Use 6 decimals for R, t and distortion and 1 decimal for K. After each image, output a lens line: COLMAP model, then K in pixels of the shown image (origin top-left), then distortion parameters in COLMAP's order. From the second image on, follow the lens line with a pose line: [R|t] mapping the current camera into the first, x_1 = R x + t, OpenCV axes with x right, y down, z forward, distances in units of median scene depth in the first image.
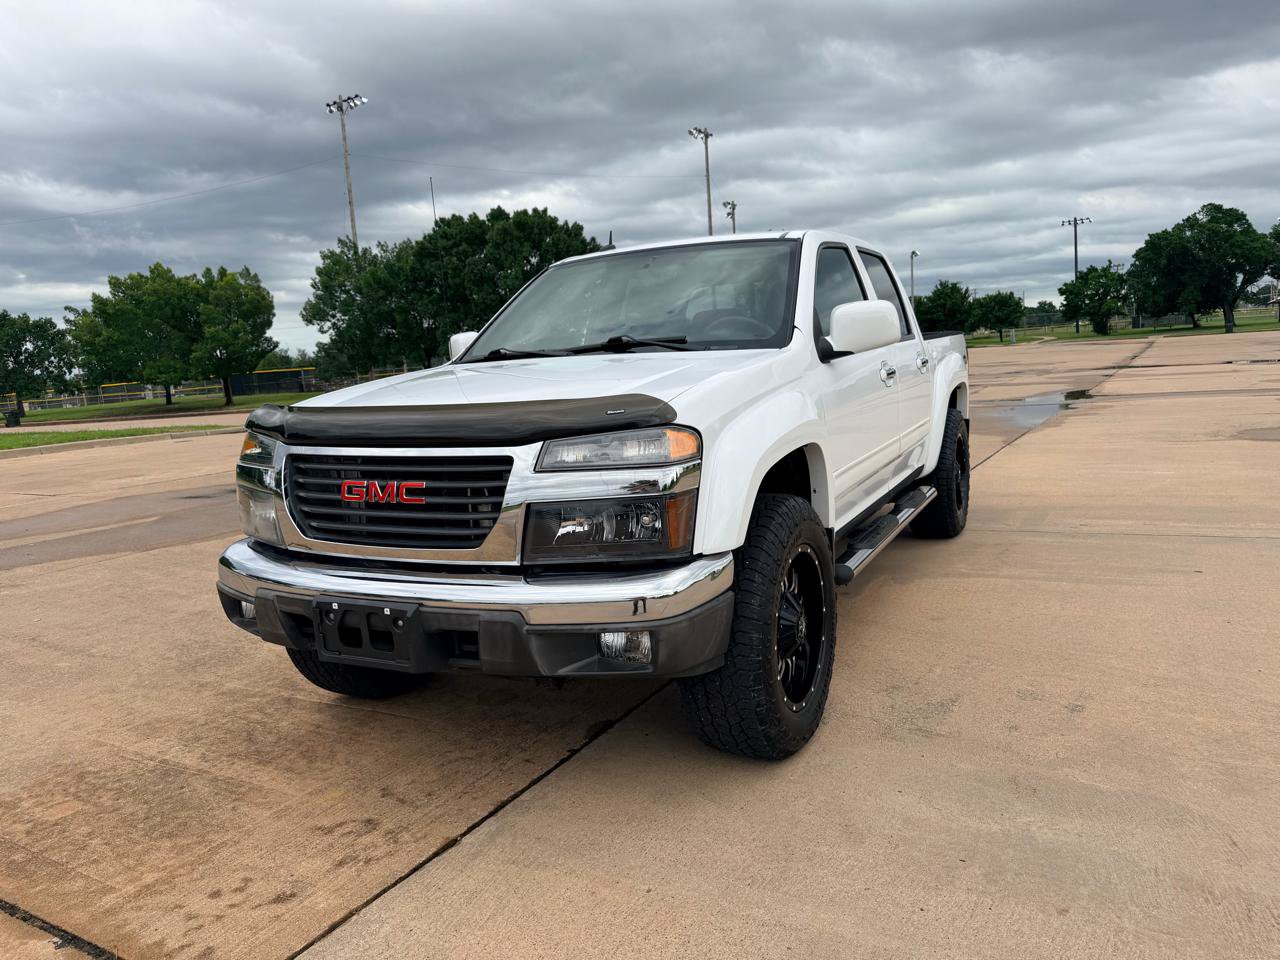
lens RADIAL K [[897.7, 0, 638.3], [0, 897.7, 493.1], [0, 0, 1]] dist [0.087688, -0.131493]
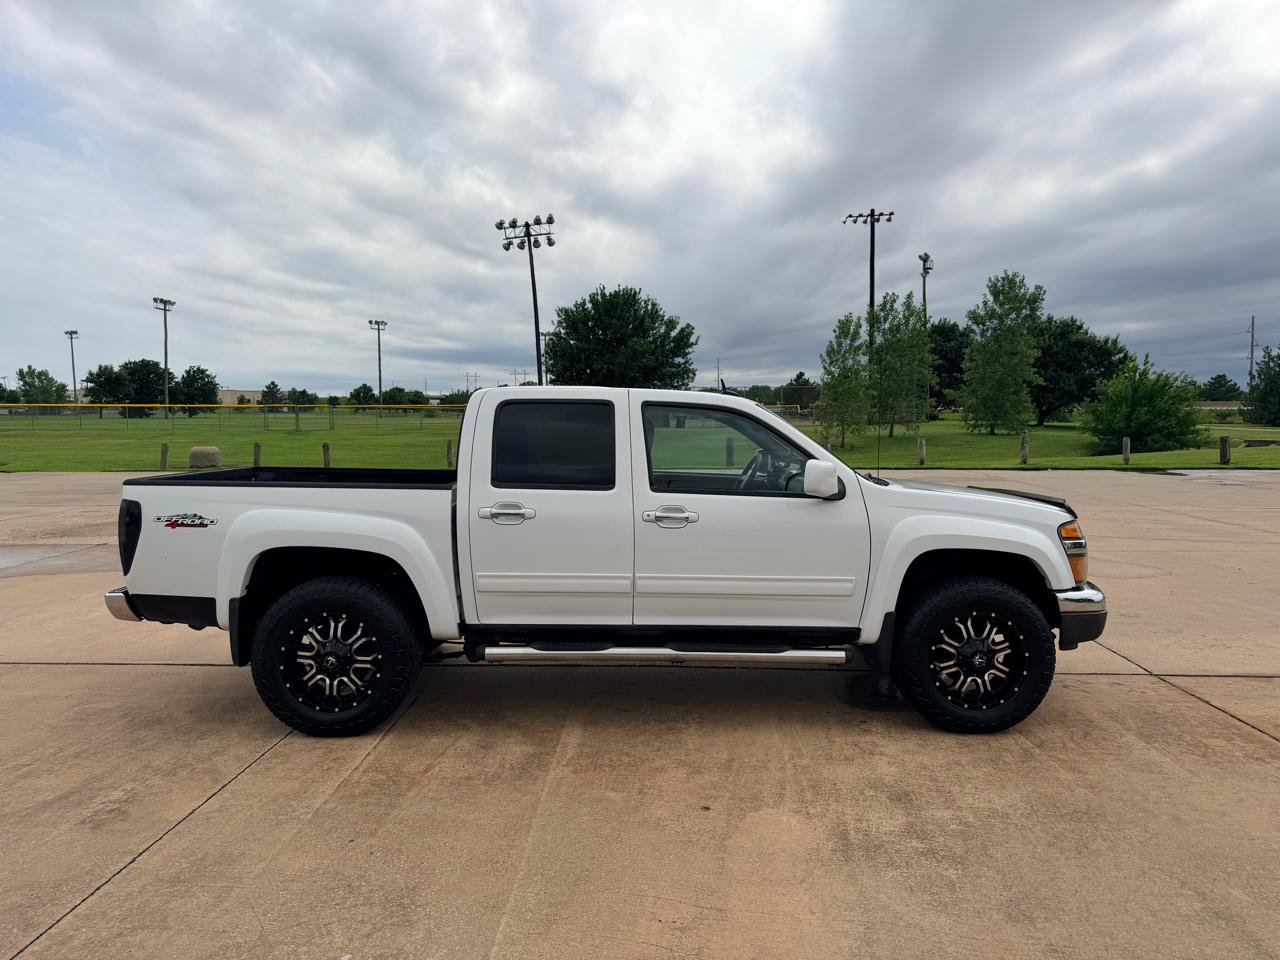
lens RADIAL K [[890.9, 0, 647.3], [0, 890.9, 502.1], [0, 0, 1]] dist [0.093495, -0.142037]
pose [[-0.476623, -0.019954, 0.878881, -0.084703], [0.157986, 0.981522, 0.107961, -0.022664], [-0.864795, 0.190307, -0.464664, 0.138139]]
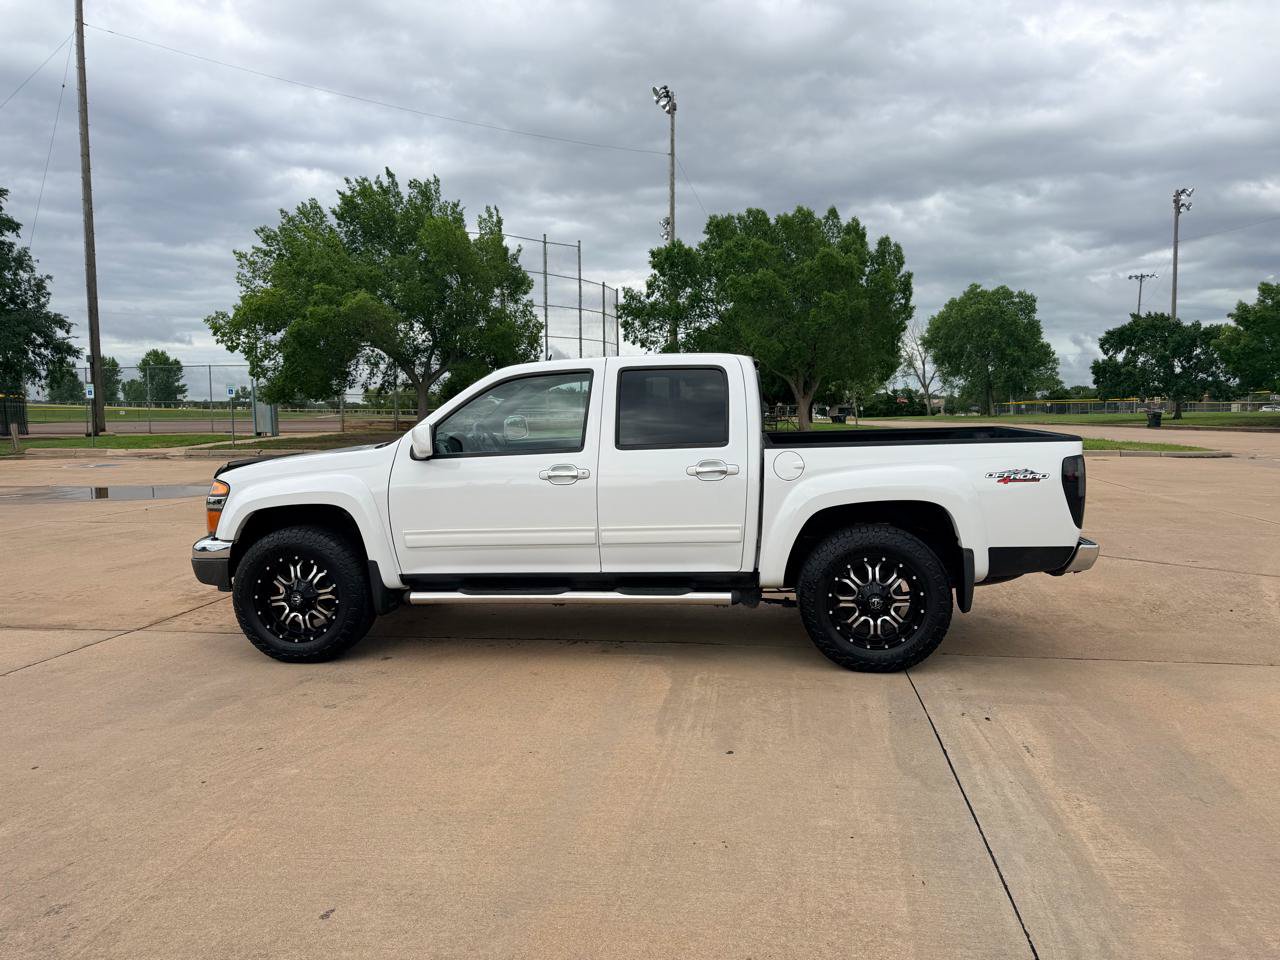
lens RADIAL K [[897.7, 0, 638.3], [0, 897.7, 493.1], [0, 0, 1]] dist [0.087688, -0.131493]
pose [[0.355540, 0.149694, -0.922596, 0.116226], [-0.147721, 0.983685, 0.102679, -0.019886], [0.922914, 0.099780, 0.371852, 0.050745]]
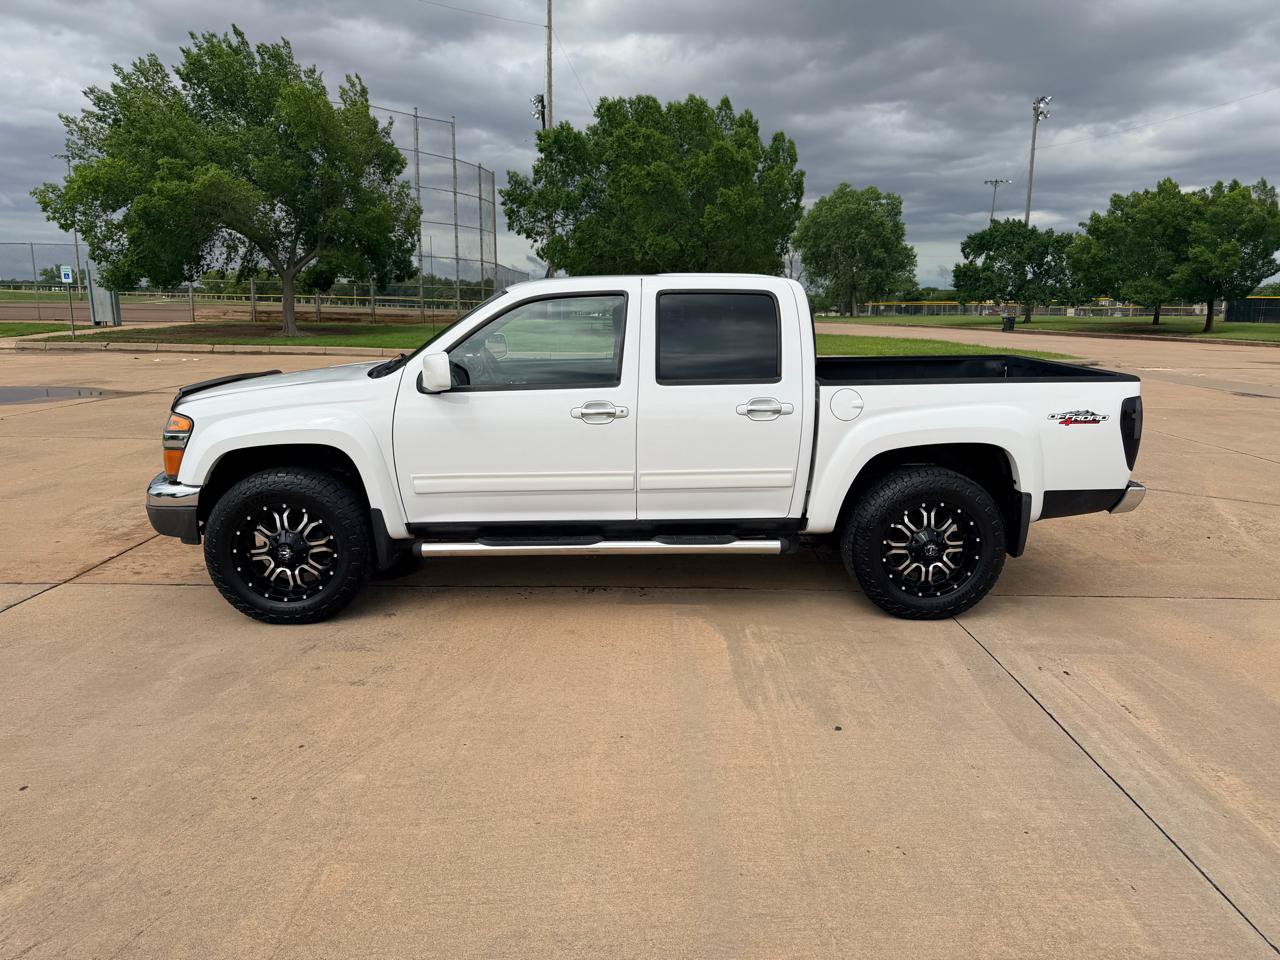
lens RADIAL K [[906.0, 0, 641.5], [0, 906.0, 481.1], [0, 0, 1]] dist [0.050541, -0.063368]
pose [[0.490338, 0.240049, -0.837822, 0.099822], [-0.169682, 0.969219, 0.178389, -0.020502], [0.854855, 0.054692, 0.515976, 0.037880]]
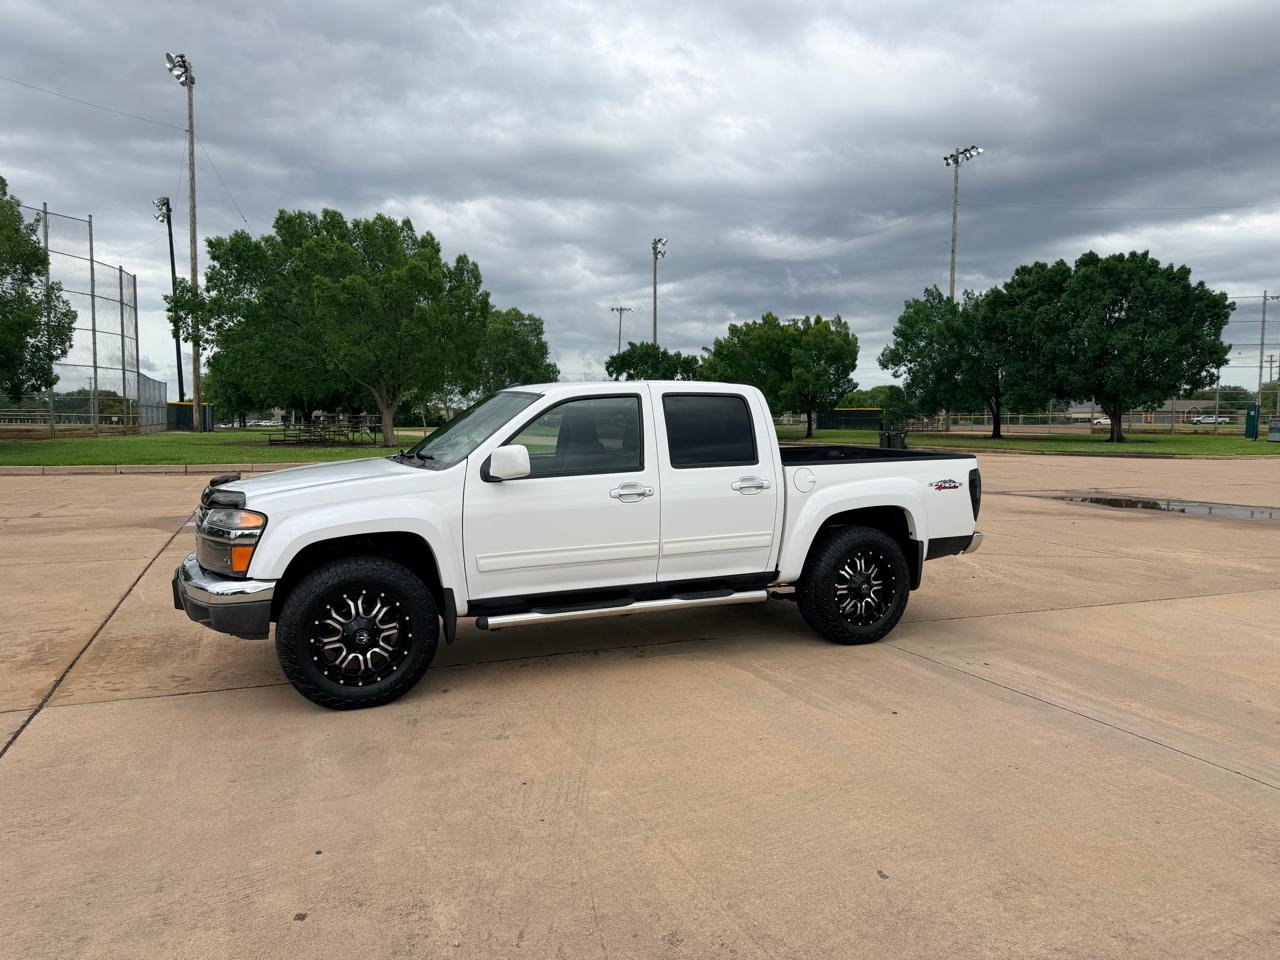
lens RADIAL K [[898.8, 0, 643.5], [0, 898.8, 490.7], [0, 0, 1]] dist [0.101168, -0.163562]
pose [[0.784995, 0.121728, -0.607425, 0.087063], [-0.147533, 0.989028, 0.007540, -0.011748], [0.601678, 0.083696, 0.794341, -0.003318]]
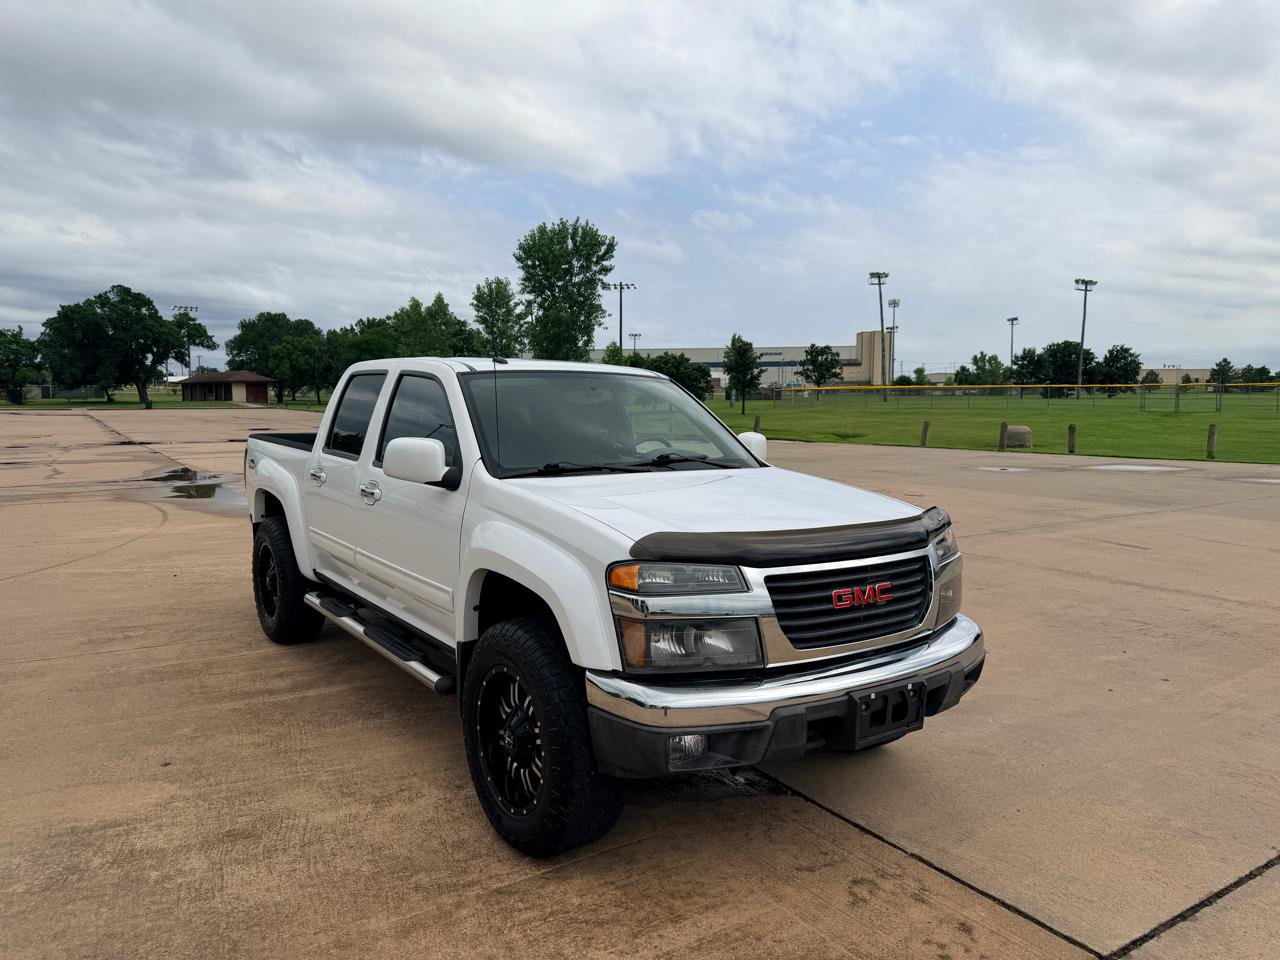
lens RADIAL K [[897.7, 0, 638.3], [0, 897.7, 493.1], [0, 0, 1]] dist [0.087688, -0.131493]
pose [[0.456505, -0.030546, 0.889196, -0.072433], [0.099456, 0.994899, -0.016882, -0.007164], [-0.884144, 0.096143, 0.457215, 0.033388]]
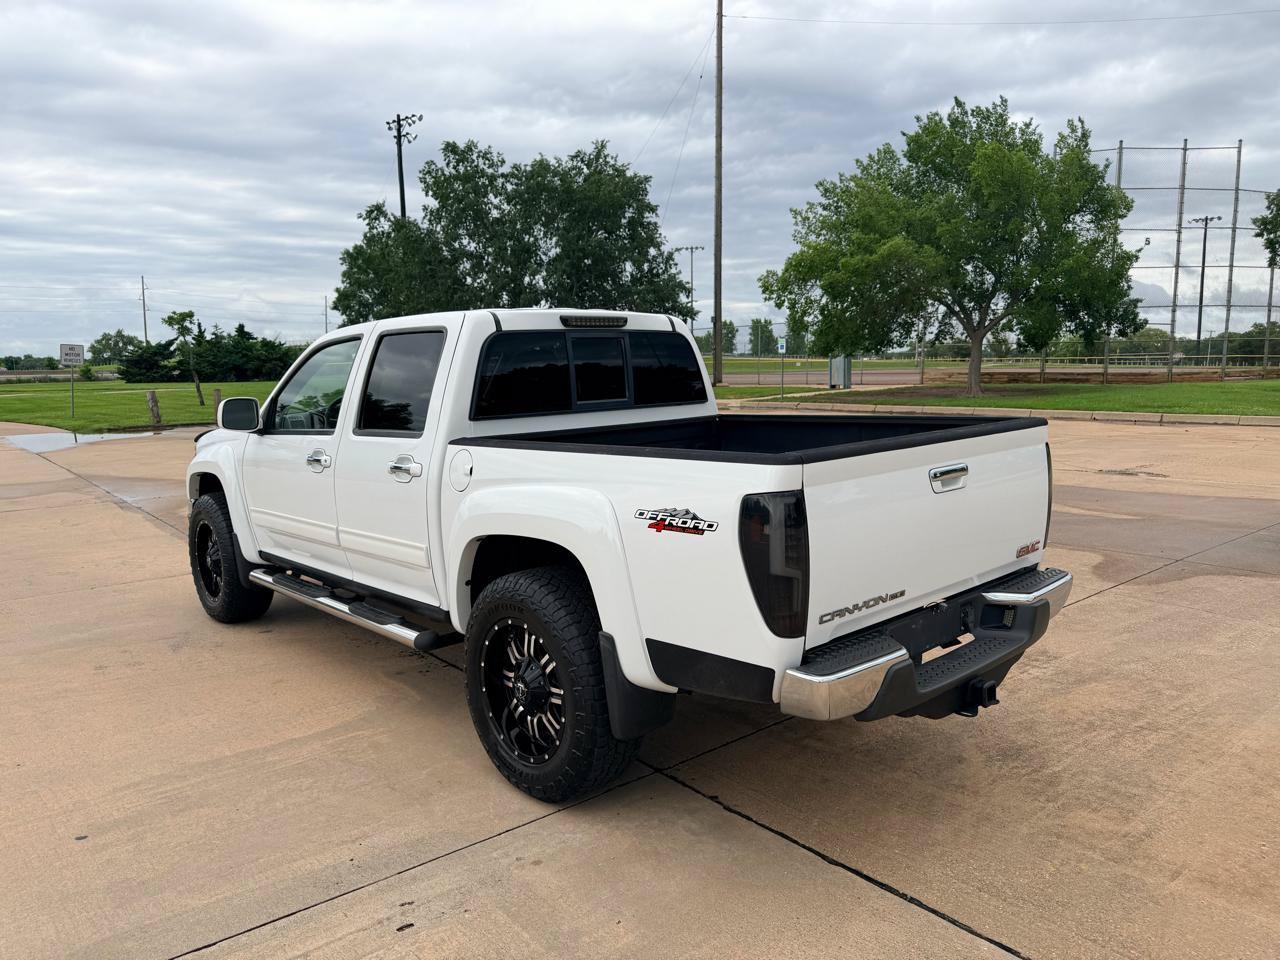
lens RADIAL K [[897.7, 0, 638.3], [0, 897.7, 493.1], [0, 0, 1]] dist [0.087688, -0.131493]
pose [[-0.342559, 0.201787, -0.917570, 0.090415], [-0.096284, 0.963979, 0.247939, -0.031624], [0.934550, 0.173282, -0.310790, 0.134925]]
